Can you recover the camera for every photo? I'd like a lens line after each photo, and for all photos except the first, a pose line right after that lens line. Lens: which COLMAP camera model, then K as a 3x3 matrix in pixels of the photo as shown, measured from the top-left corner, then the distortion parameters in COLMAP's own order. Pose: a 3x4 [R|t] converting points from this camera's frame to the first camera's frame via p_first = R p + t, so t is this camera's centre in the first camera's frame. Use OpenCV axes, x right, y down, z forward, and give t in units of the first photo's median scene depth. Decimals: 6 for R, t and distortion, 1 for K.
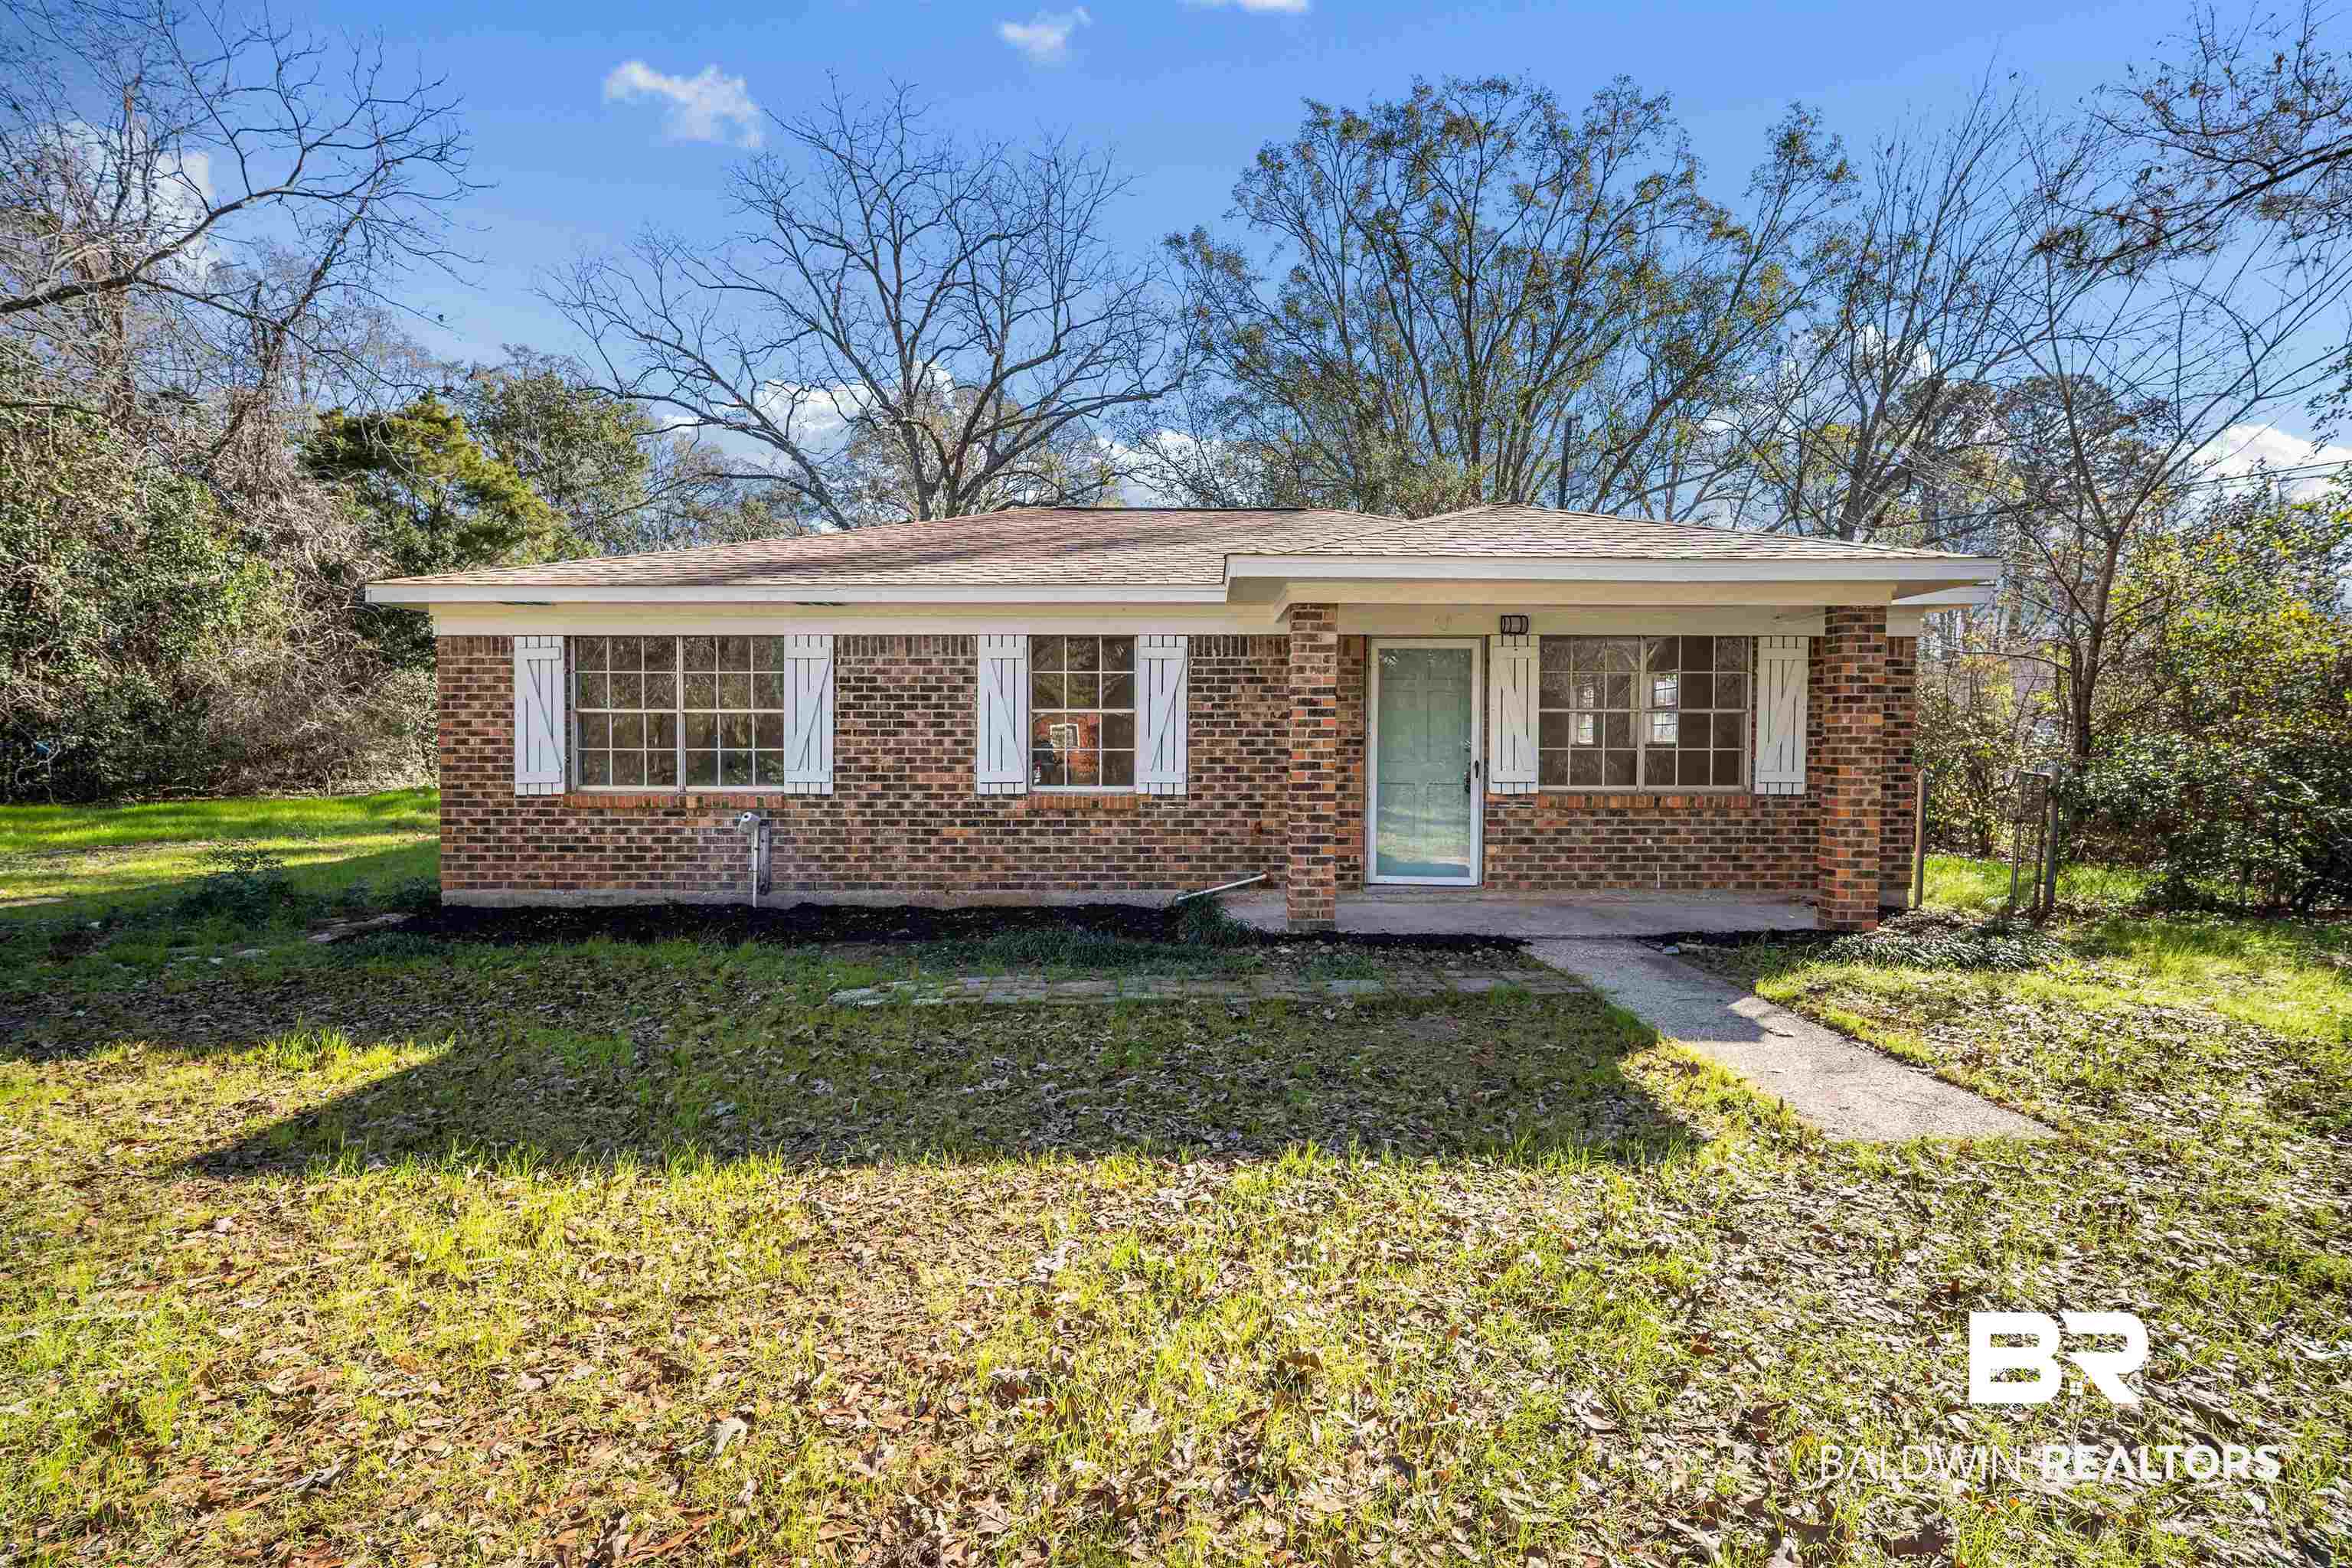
lens RADIAL K [[1040.2, 0, 1190.5], [0, 1040.2, 783.2], [0, 0, 1]] dist [-0.016318, -0.000626]
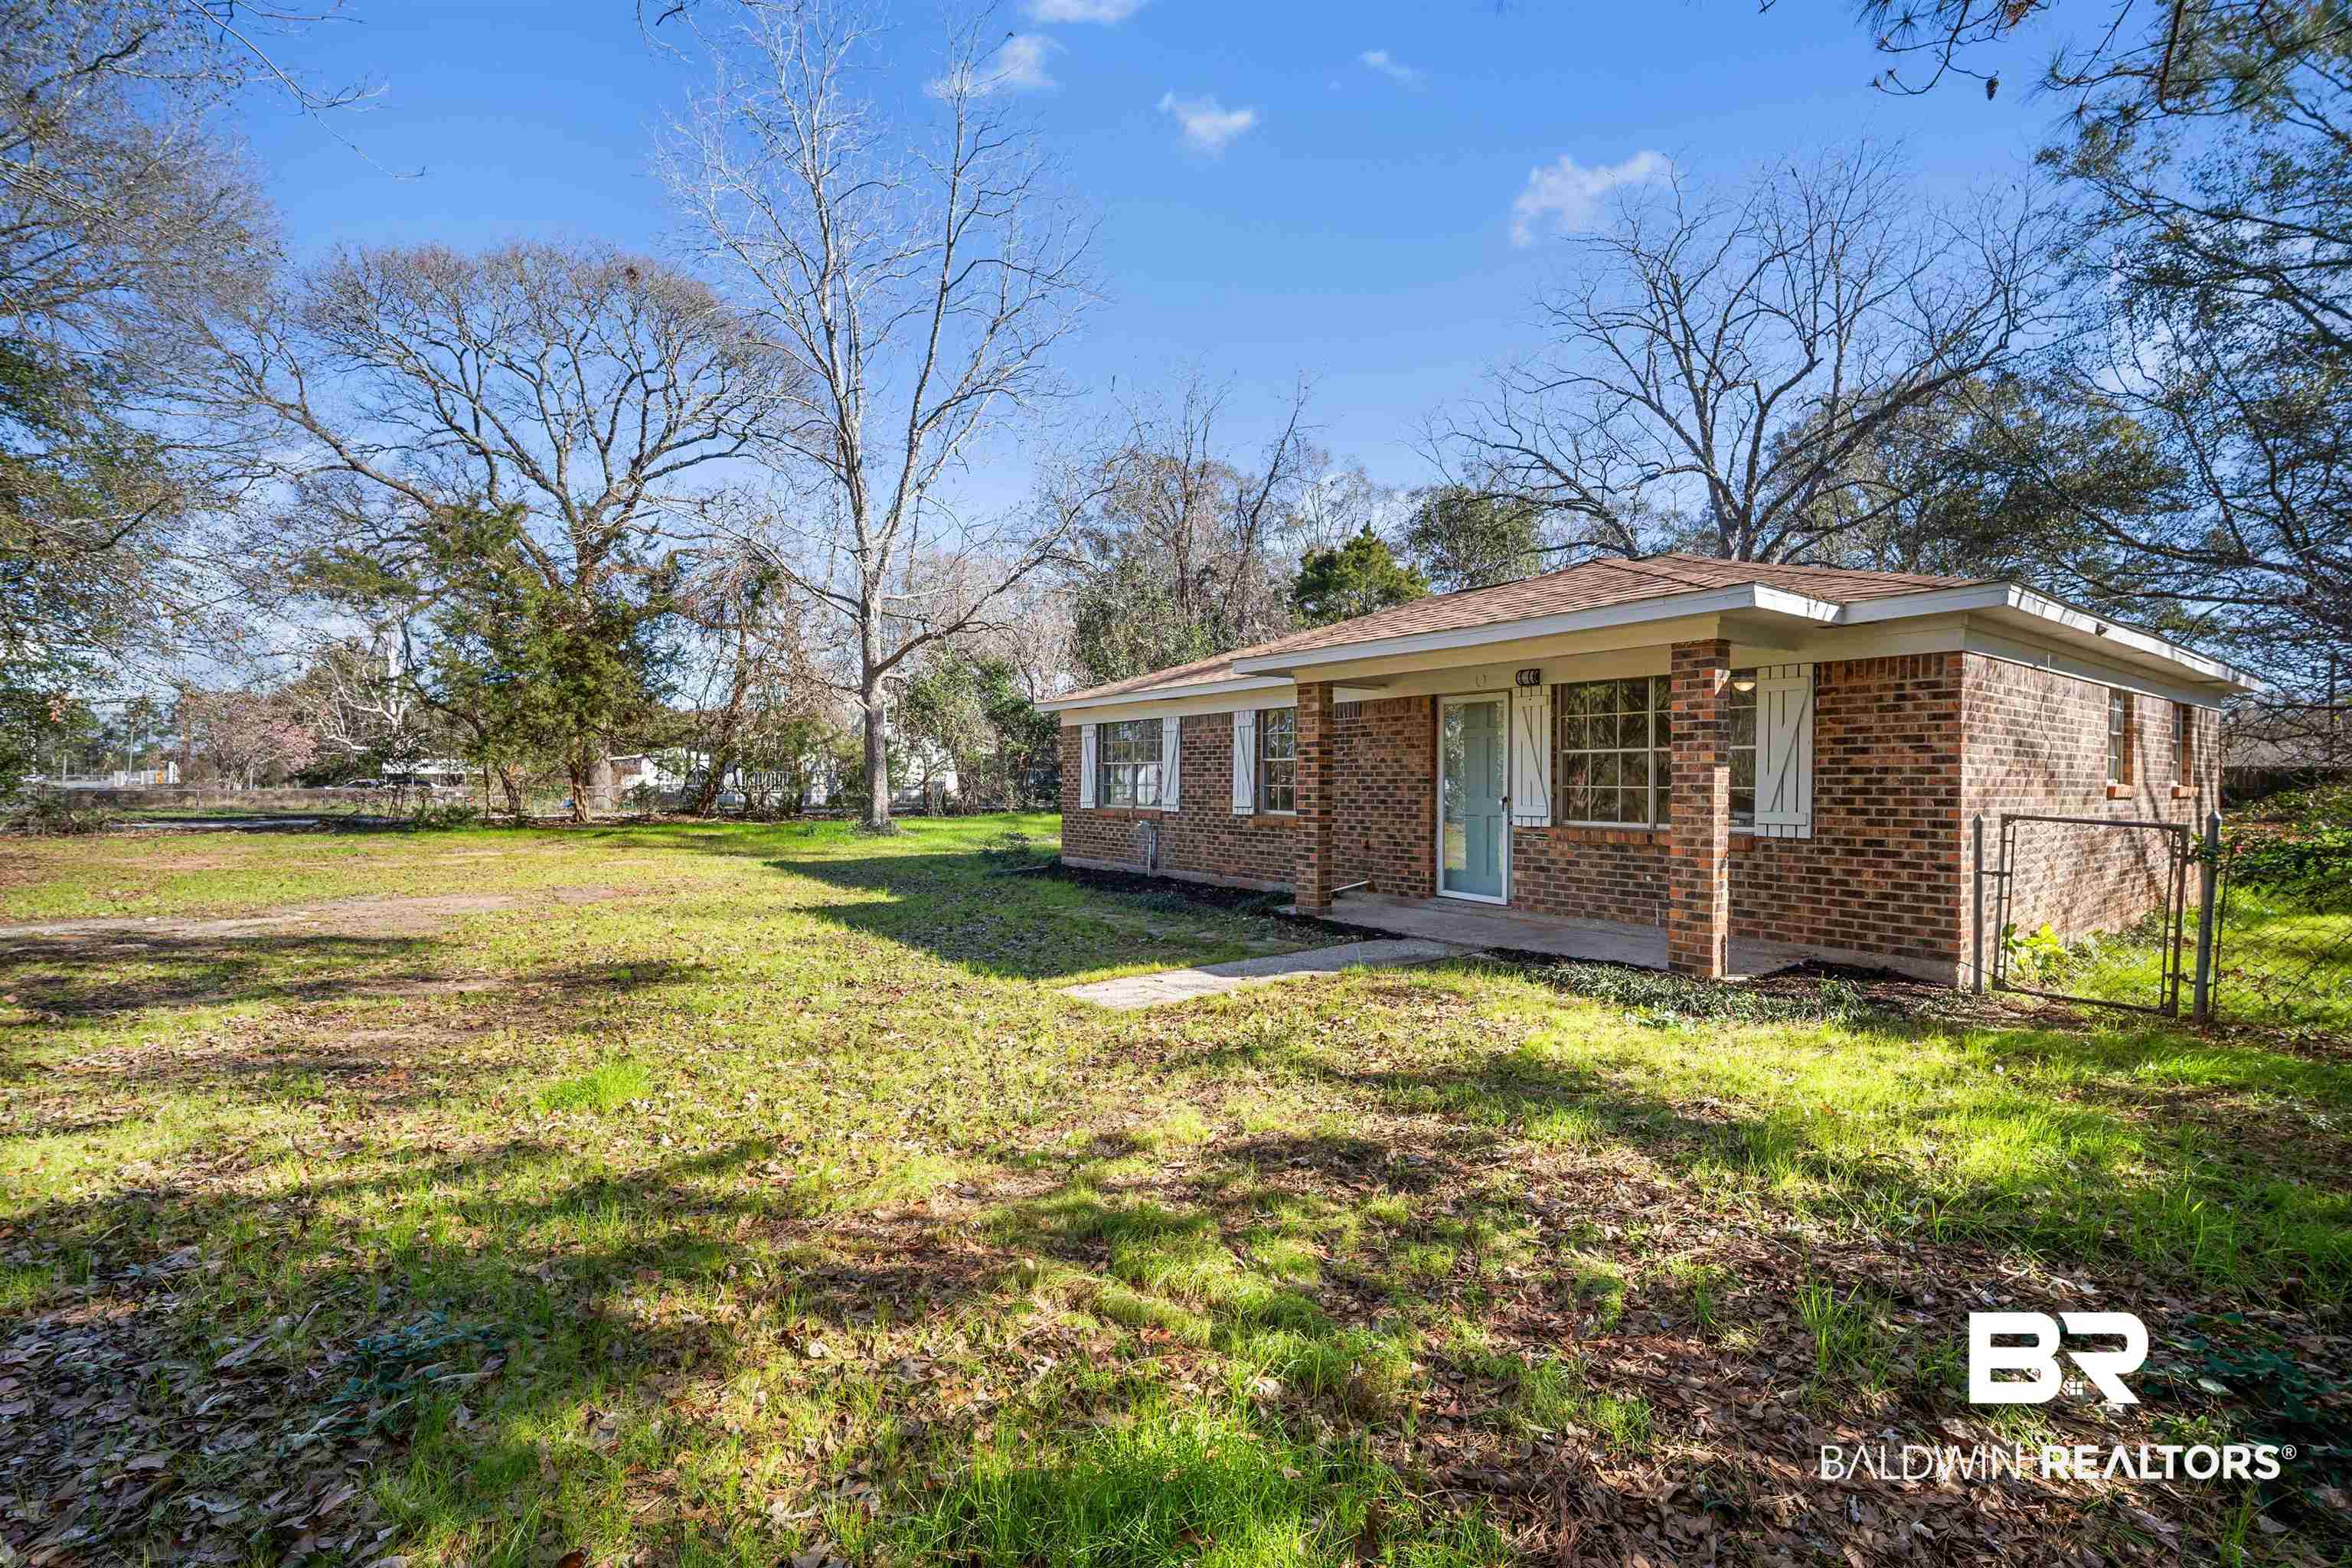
lens RADIAL K [[1040.2, 0, 1190.5], [0, 1040.2, 783.2], [0, 0, 1]] dist [-0.016318, -0.000626]
pose [[0.587182, 0.001680, -0.809453, 1.003944], [-0.030917, 0.999315, -0.020353, -0.002271], [0.808864, 0.036976, 0.586832, 0.036950]]
